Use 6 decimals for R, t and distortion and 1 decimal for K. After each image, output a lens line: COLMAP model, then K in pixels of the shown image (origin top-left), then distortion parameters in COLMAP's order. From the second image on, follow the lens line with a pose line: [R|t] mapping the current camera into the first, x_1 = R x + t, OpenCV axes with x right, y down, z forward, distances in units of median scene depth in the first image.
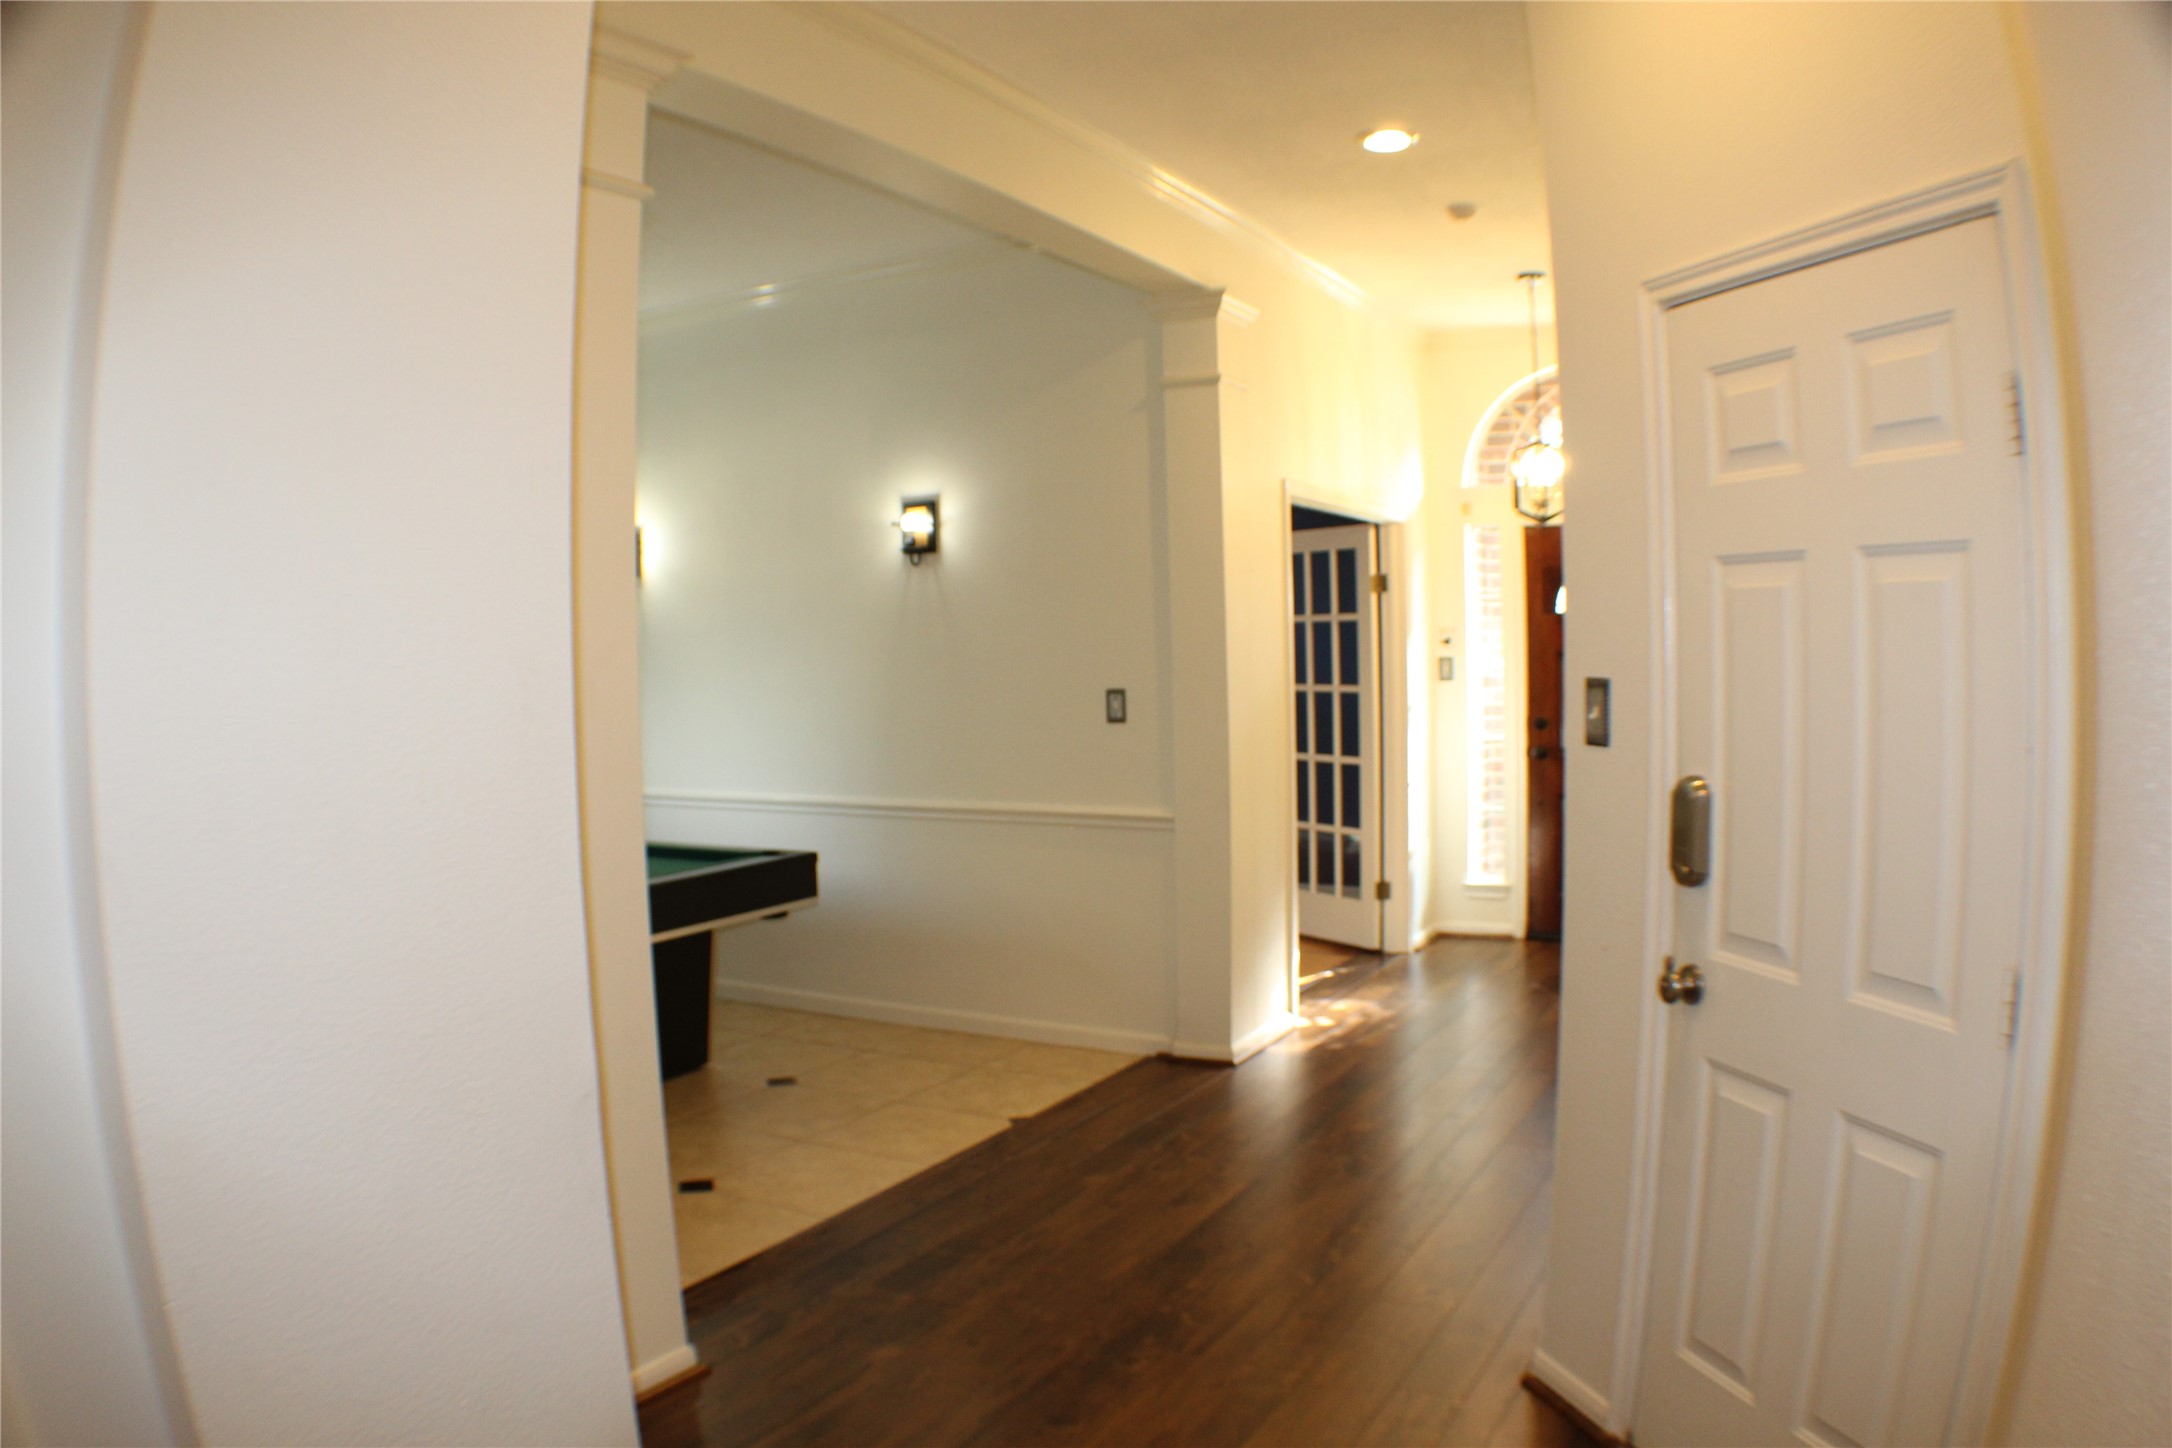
lens RADIAL K [[1579.7, 0, 1117.3], [0, 1579.7, 763.7], [0, 0, 1]] dist [-0.335863, 0.100729]
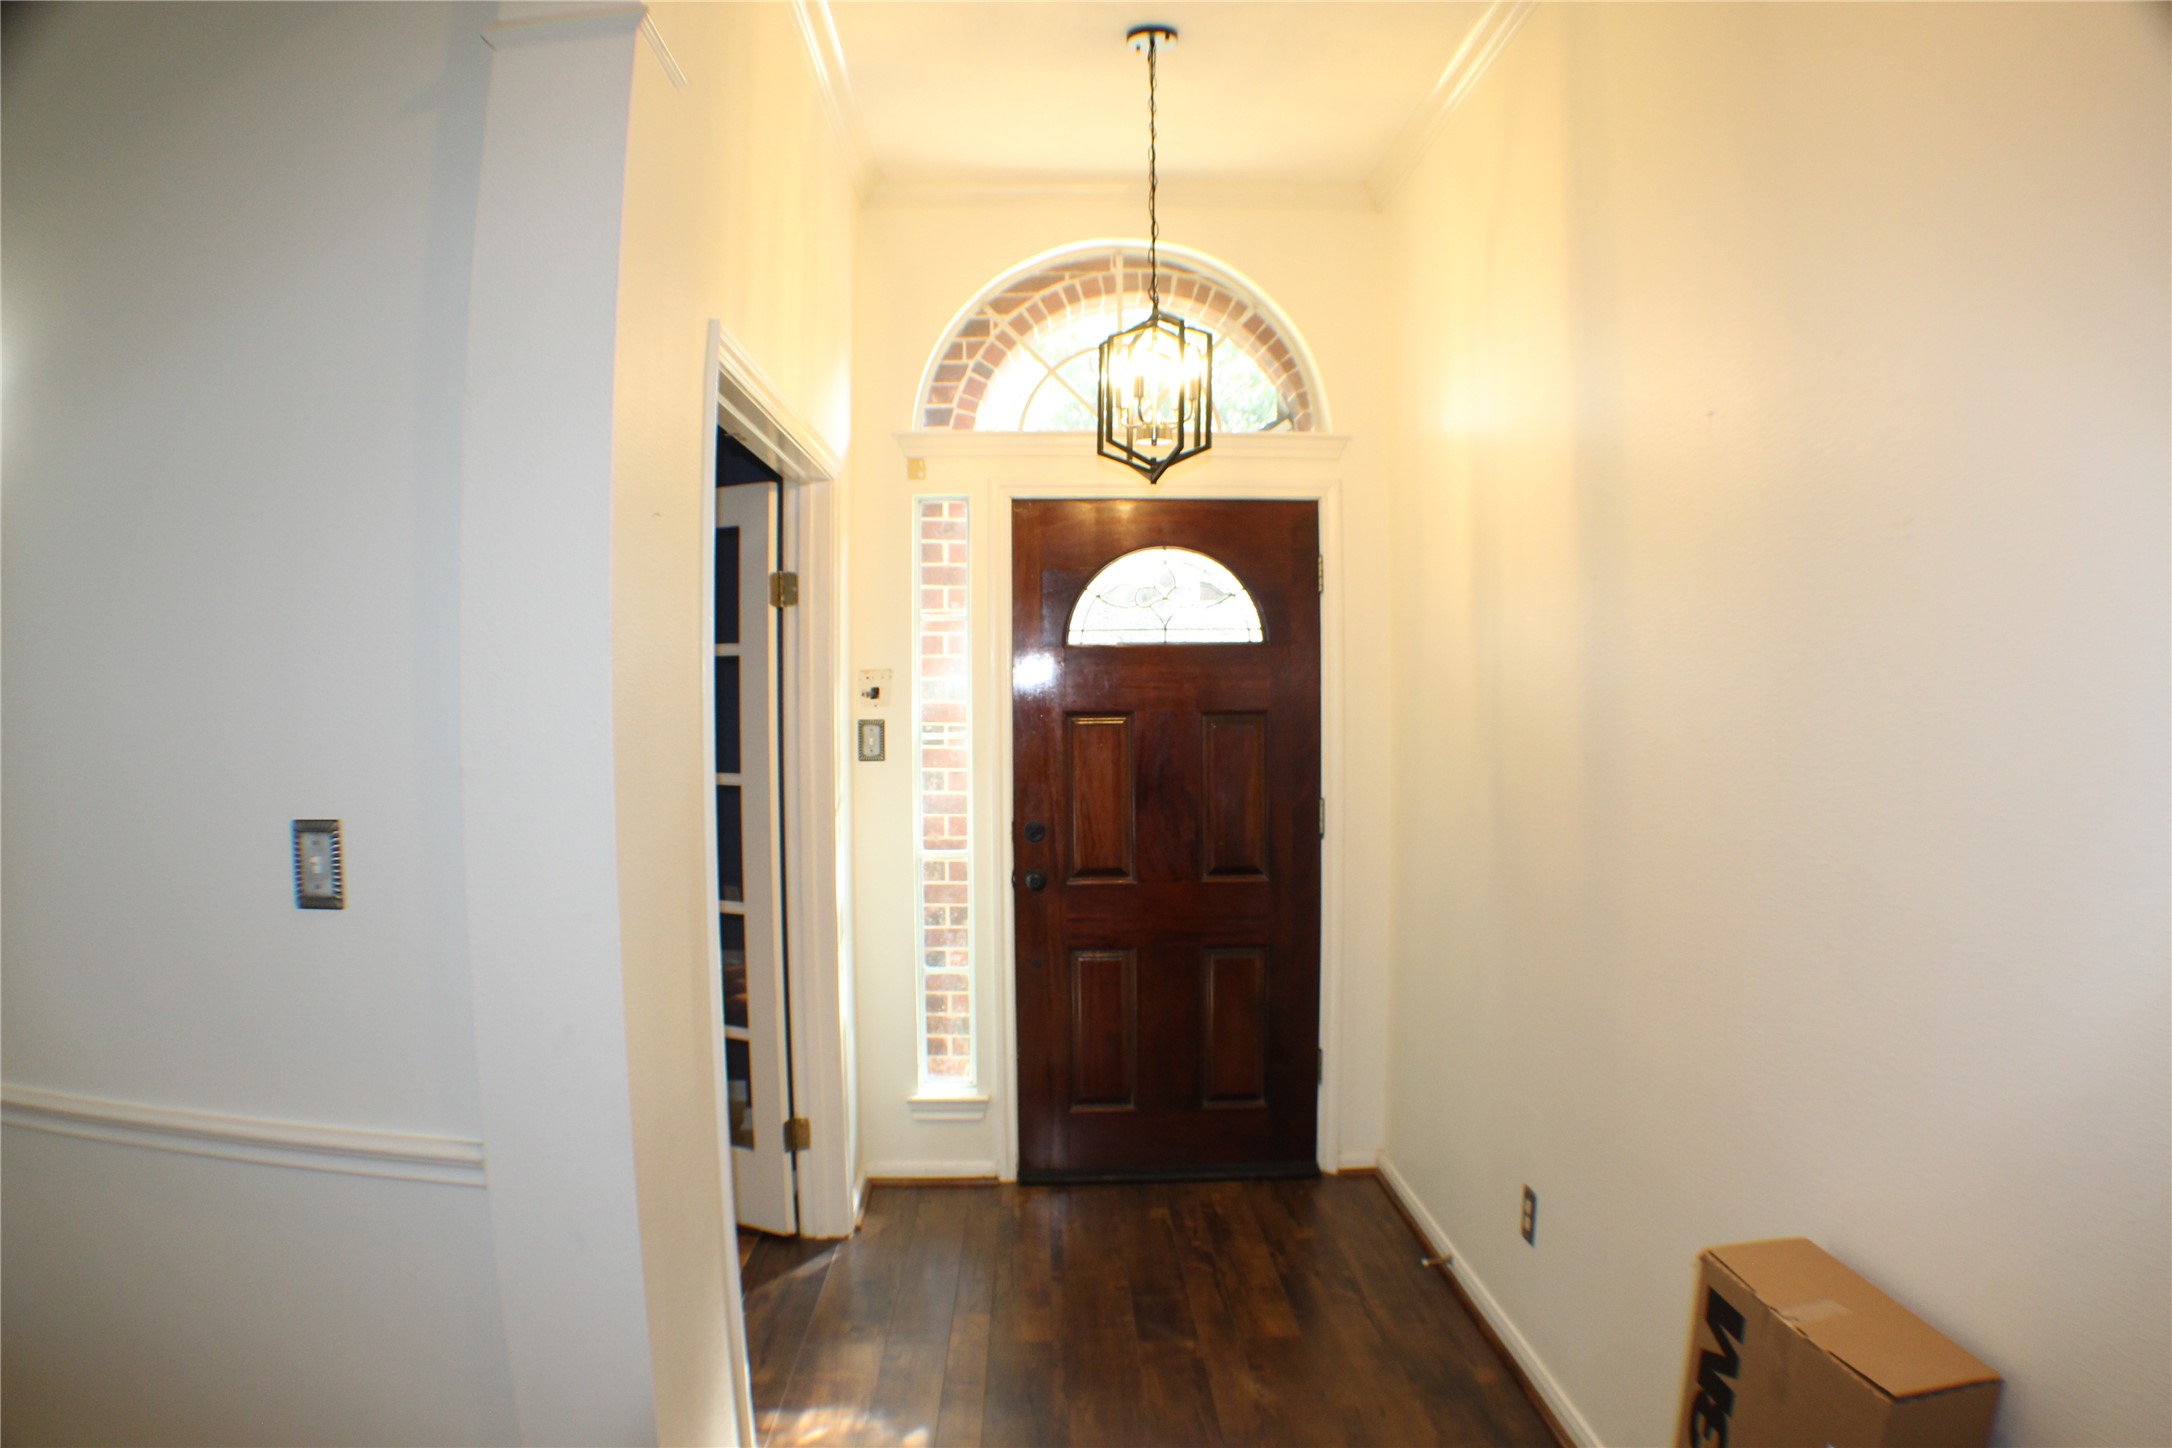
lens RADIAL K [[1579.7, 0, 1117.3], [0, 1579.7, 763.7], [0, 0, 1]] dist [-0.335863, 0.100729]
pose [[0.864762, -0.008803, 0.502105, -0.005211], [0.023813, 0.999440, -0.023492, -0.037429], [-0.501617, 0.032271, 0.864487, 0.459075]]
